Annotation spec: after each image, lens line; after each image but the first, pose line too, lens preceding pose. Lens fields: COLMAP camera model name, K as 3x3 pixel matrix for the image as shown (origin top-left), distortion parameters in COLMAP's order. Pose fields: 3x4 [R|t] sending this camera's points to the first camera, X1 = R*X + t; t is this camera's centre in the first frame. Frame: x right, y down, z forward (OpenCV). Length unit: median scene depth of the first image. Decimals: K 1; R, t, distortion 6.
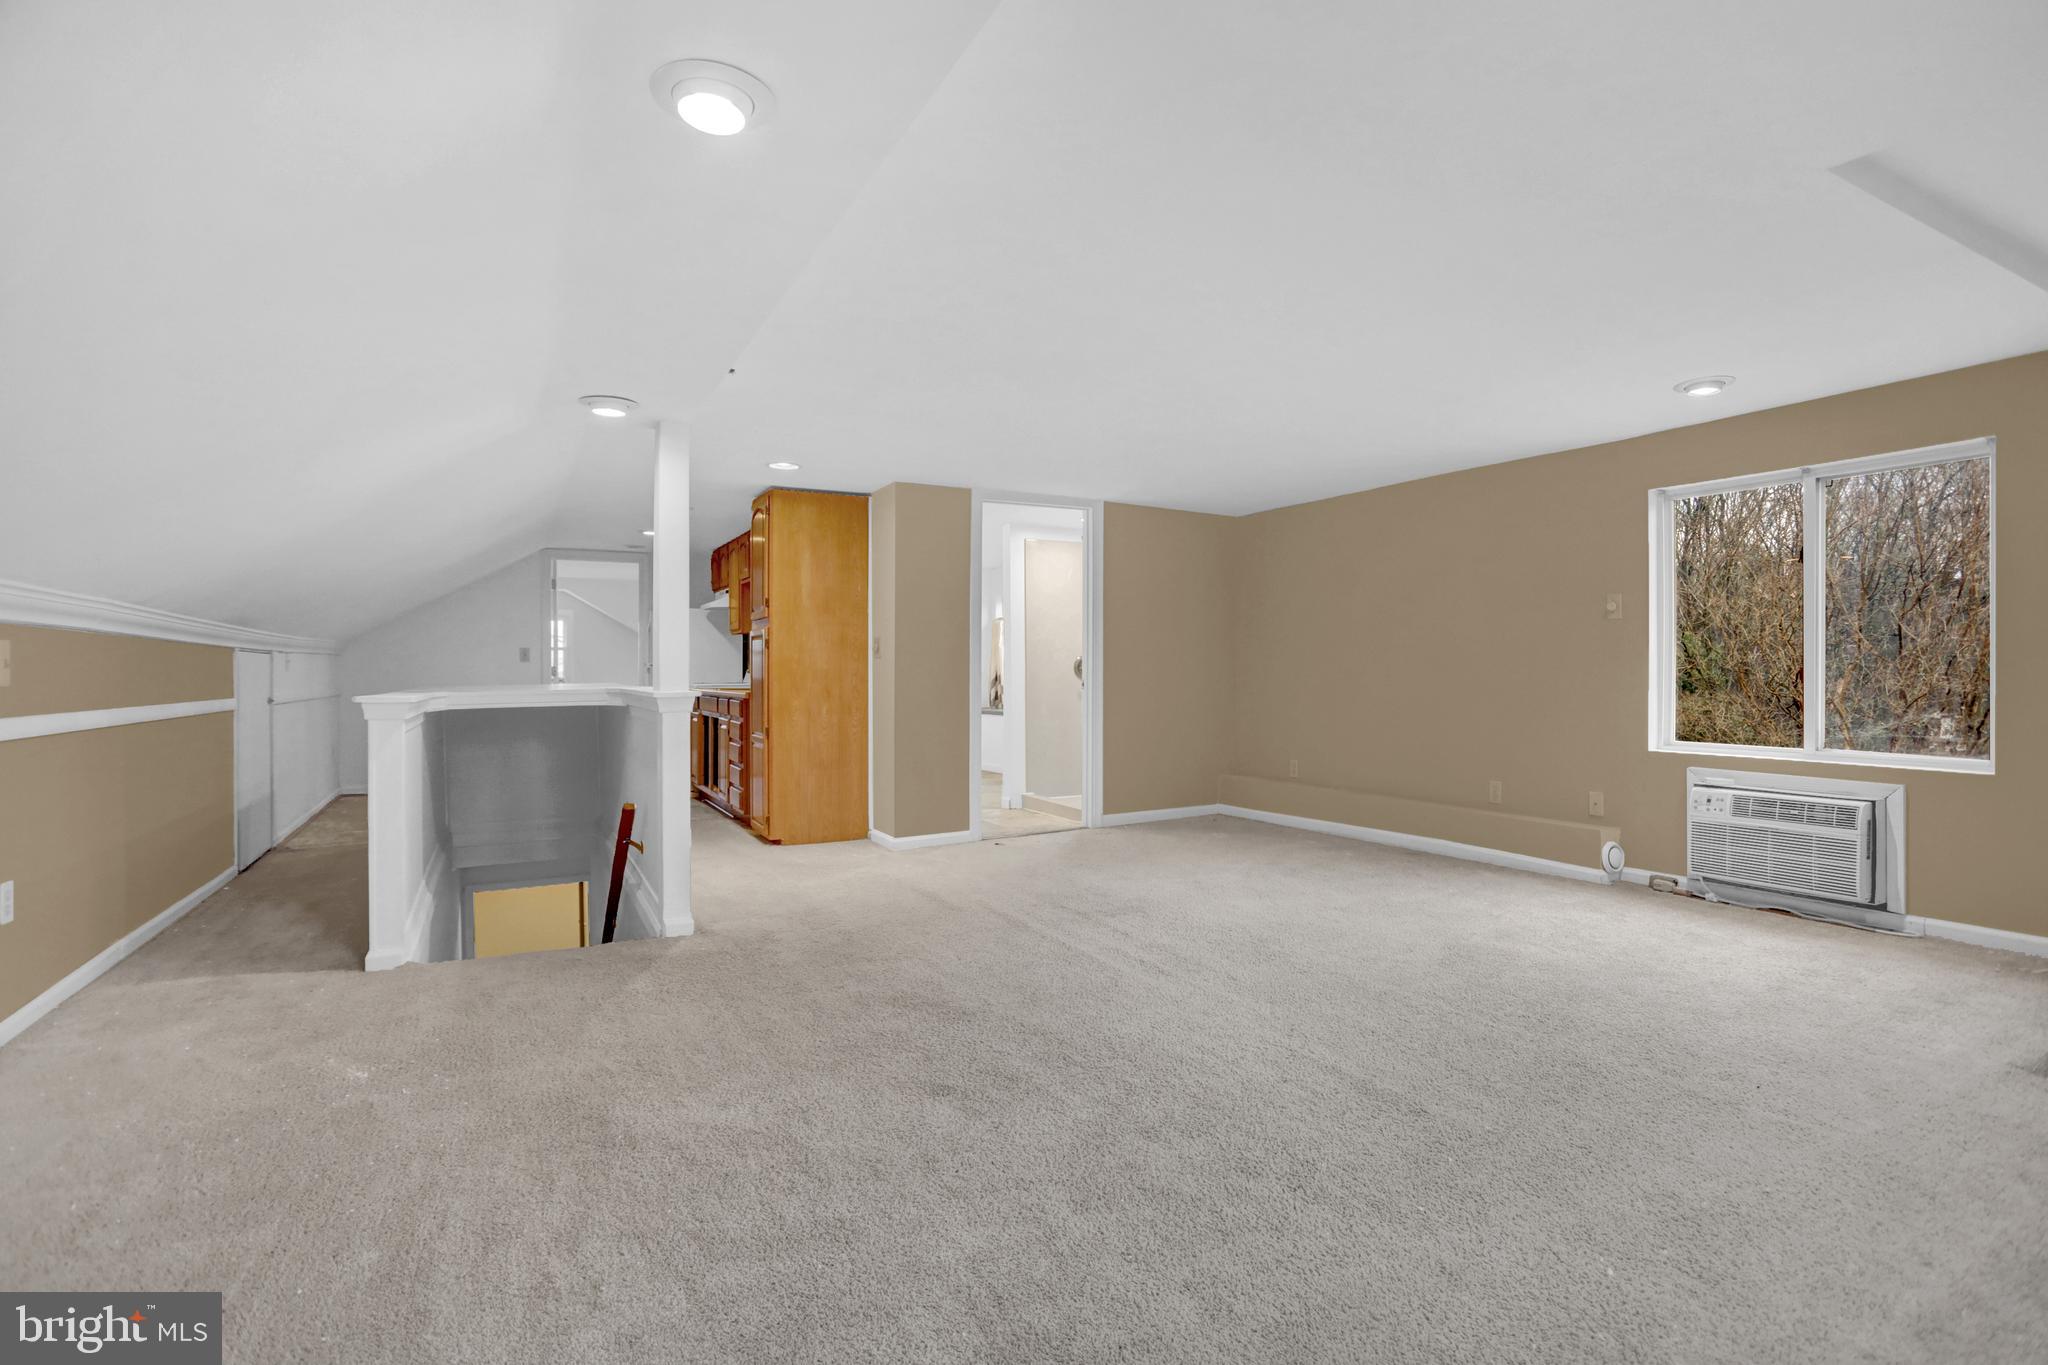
lens RADIAL K [[987.9, 0, 1026.1], [0, 987.9, 676.0], [0, 0, 1]] dist [-0.029850, 0.009139]
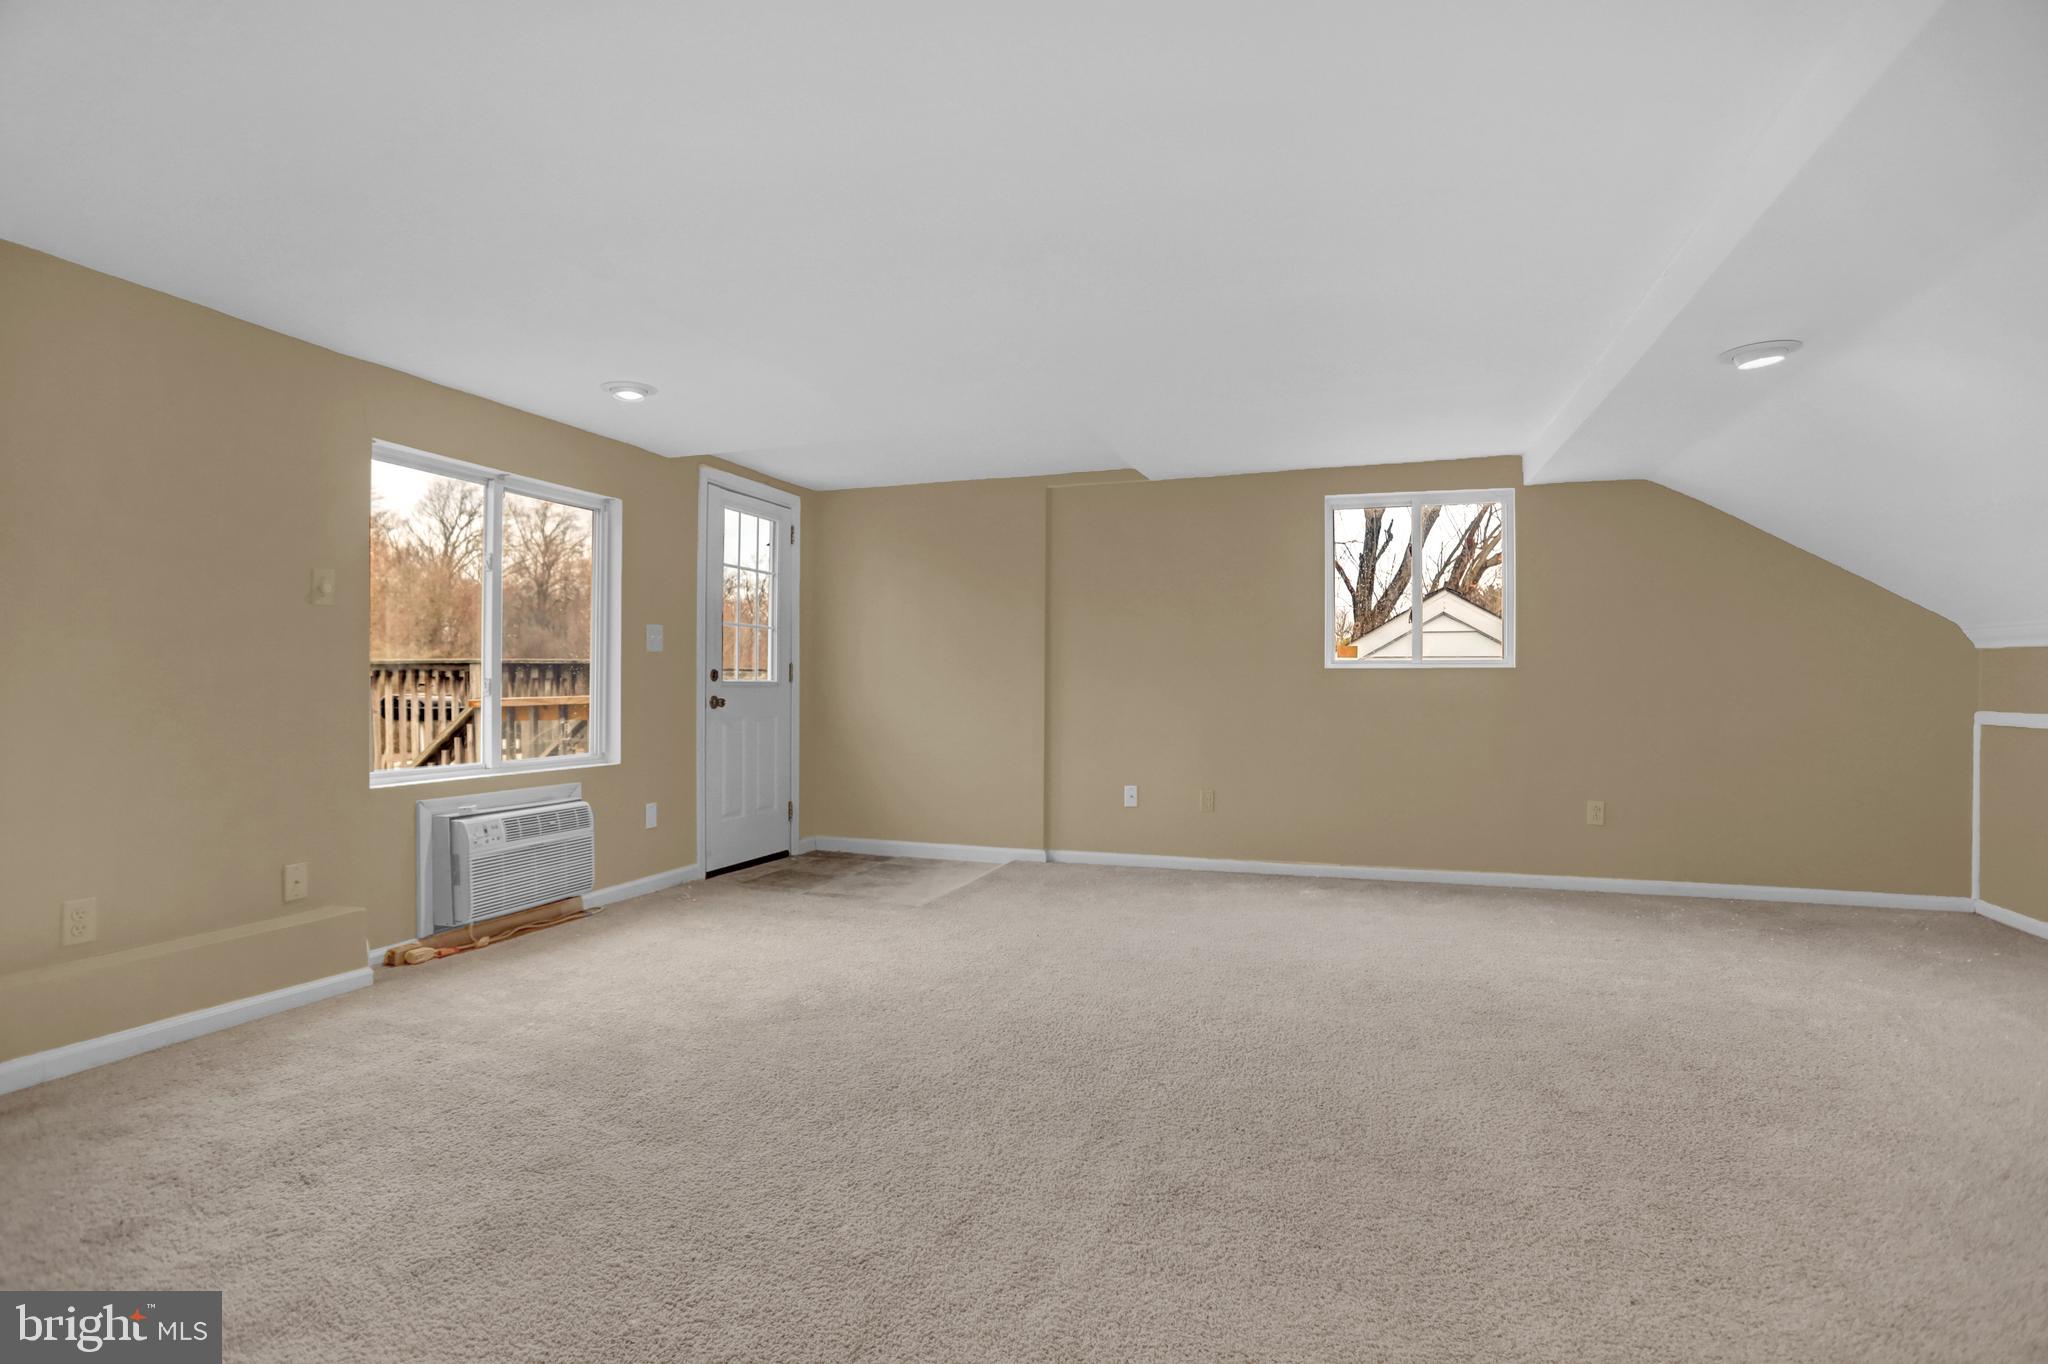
lens RADIAL K [[987.9, 0, 1024.4], [0, 987.9, 681.6], [0, 0, 1]] dist [-0.029850, 0.009139]
pose [[-0.683776, 0.000902, 0.729691, -0.275514], [0.000725, 1.000000, -0.000558, -0.005250], [-0.729691, 0.000147, -0.683777, 1.268794]]
